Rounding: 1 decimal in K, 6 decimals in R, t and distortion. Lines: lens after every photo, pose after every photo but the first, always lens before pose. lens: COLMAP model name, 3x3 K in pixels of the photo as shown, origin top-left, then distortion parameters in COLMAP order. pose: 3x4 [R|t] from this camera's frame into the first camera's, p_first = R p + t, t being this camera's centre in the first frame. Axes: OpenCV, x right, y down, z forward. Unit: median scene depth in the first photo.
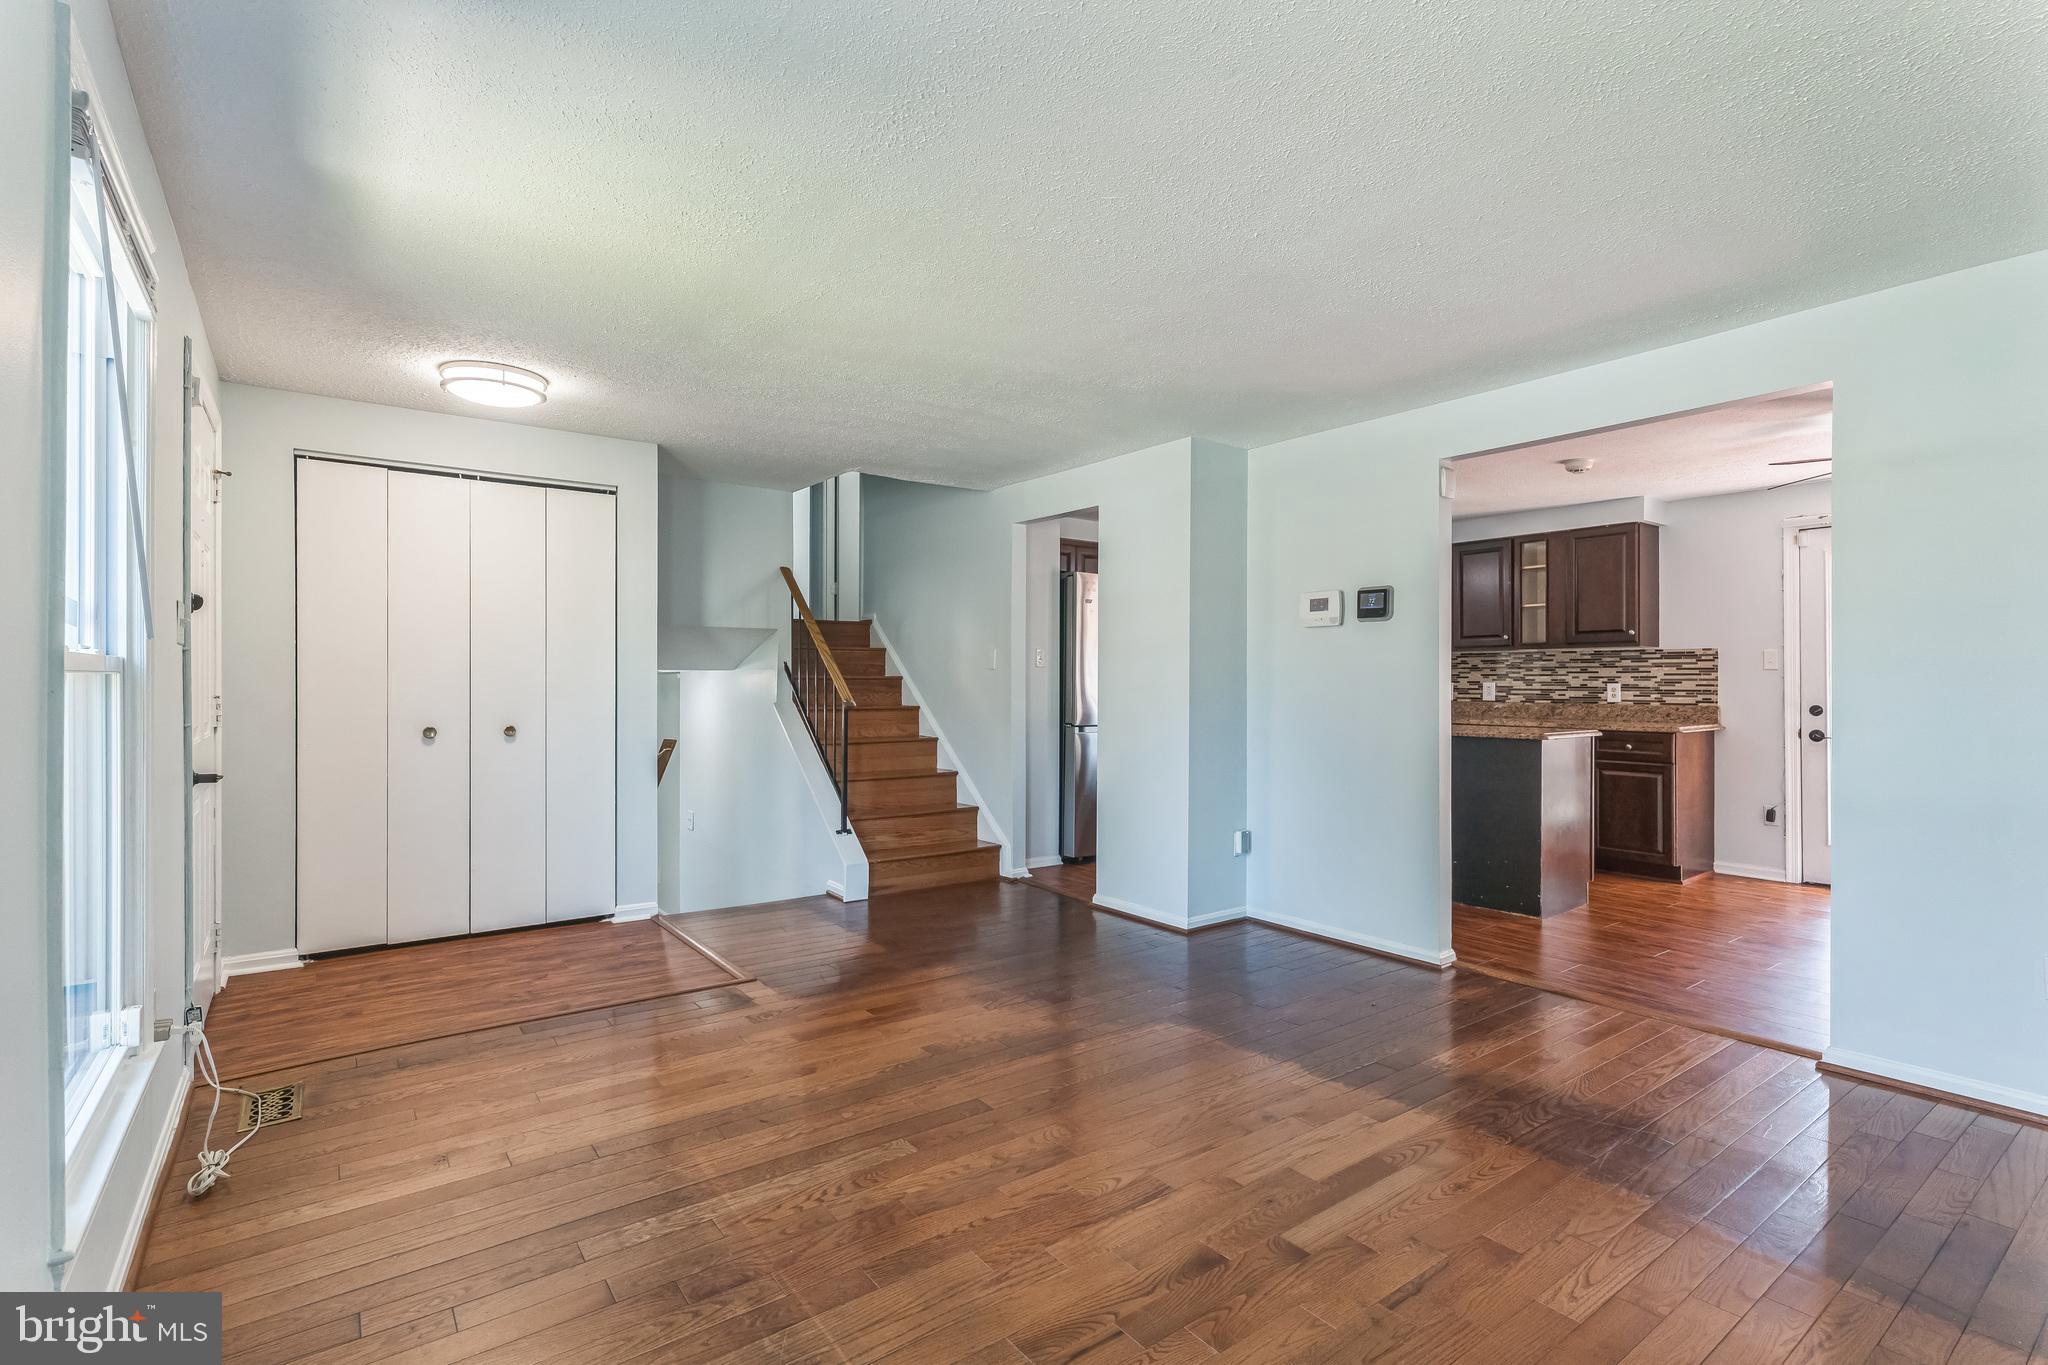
lens RADIAL K [[958.3, 0, 1025.7], [0, 958.3, 686.3], [0, 0, 1]] dist [0.006111, 0.001533]
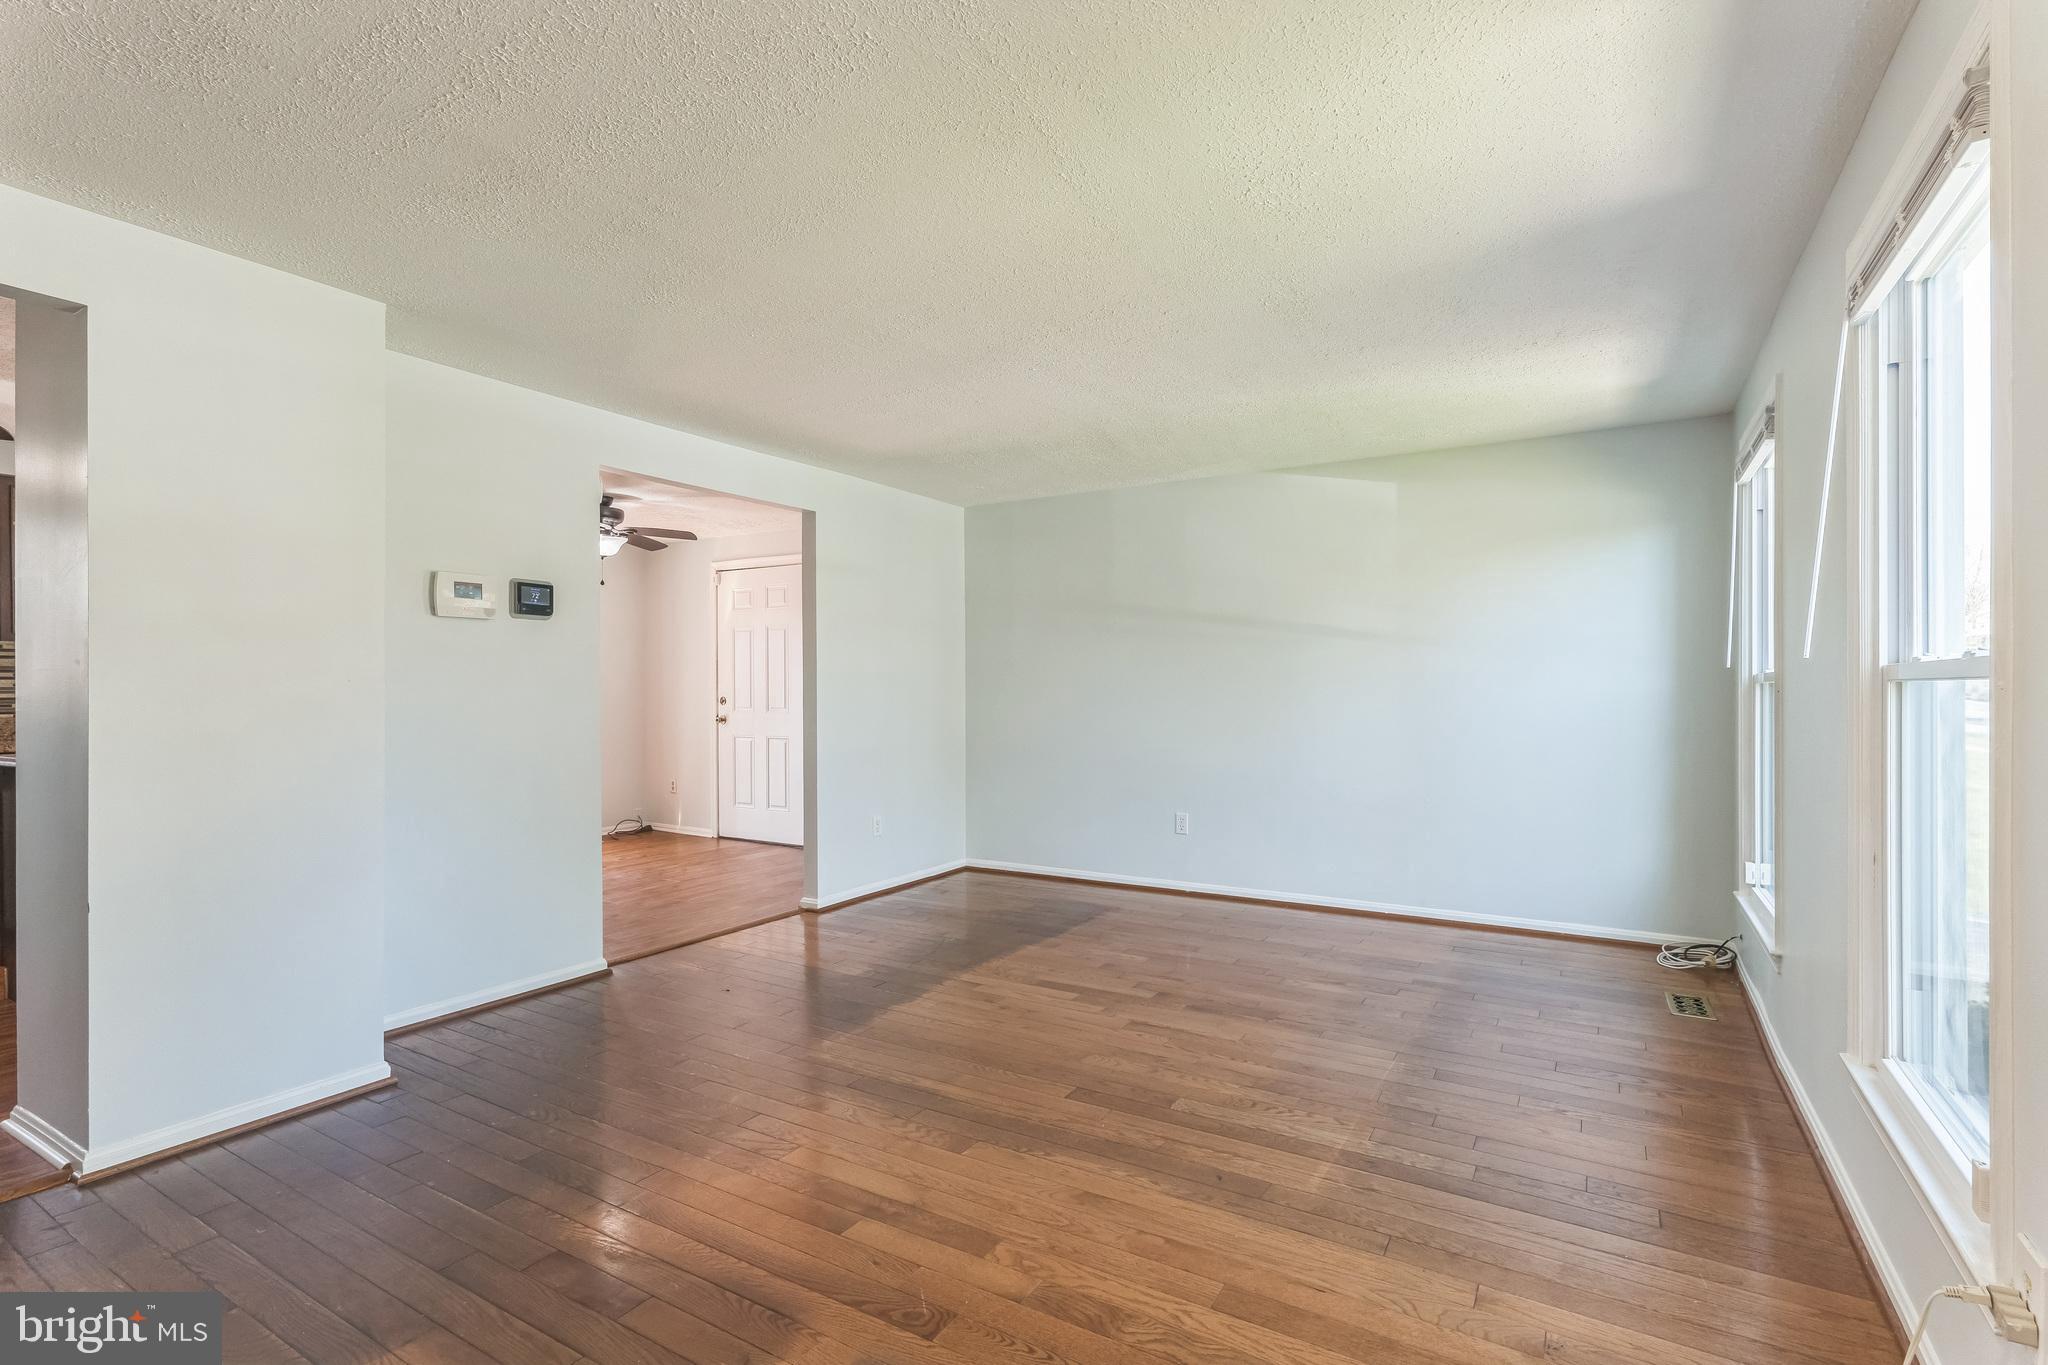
lens RADIAL K [[958.3, 0, 1023.7], [0, 958.3, 682.1], [0, 0, 1]] dist [0.006111, 0.001533]
pose [[-0.383333, 0.005363, 0.923595, -1.024651], [0.000310, 0.999984, -0.005678, -0.007194], [-0.923610, -0.001890, -0.383328, 1.496745]]
